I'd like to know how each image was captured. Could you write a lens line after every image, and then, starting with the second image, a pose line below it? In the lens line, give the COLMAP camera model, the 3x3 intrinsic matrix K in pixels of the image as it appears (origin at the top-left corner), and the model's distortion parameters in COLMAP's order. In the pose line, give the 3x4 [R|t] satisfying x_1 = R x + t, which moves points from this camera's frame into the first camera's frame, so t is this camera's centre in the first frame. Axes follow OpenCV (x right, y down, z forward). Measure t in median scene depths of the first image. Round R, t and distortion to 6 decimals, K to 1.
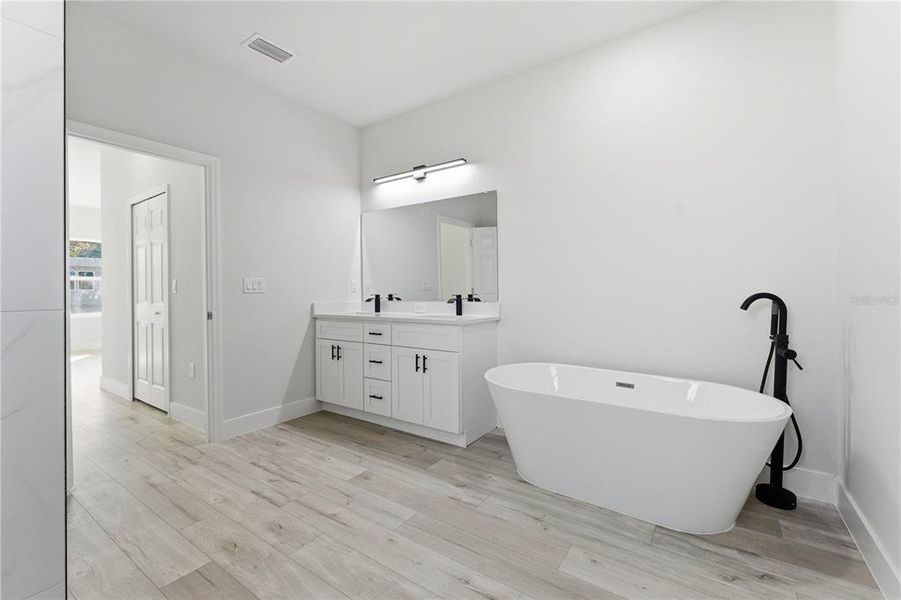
lens RADIAL K [[389.8, 0, 443.5], [0, 389.8, 296.8], [0, 0, 1]] dist [-0.001488, 0.000374]
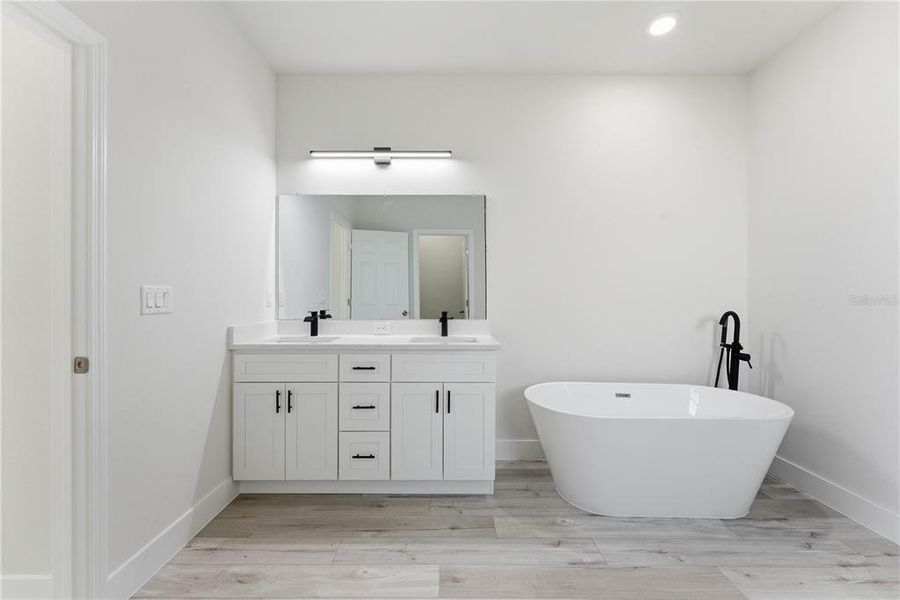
lens RADIAL K [[389.4, 0, 449.3], [0, 389.4, 300.5], [0, 0, 1]] dist [-0.001488, 0.000374]
pose [[0.817514, 0.004937, 0.575888, -0.505477], [0.000963, 0.999950, -0.009940, -0.024227], [-0.575909, 0.008681, 0.817468, 0.356965]]
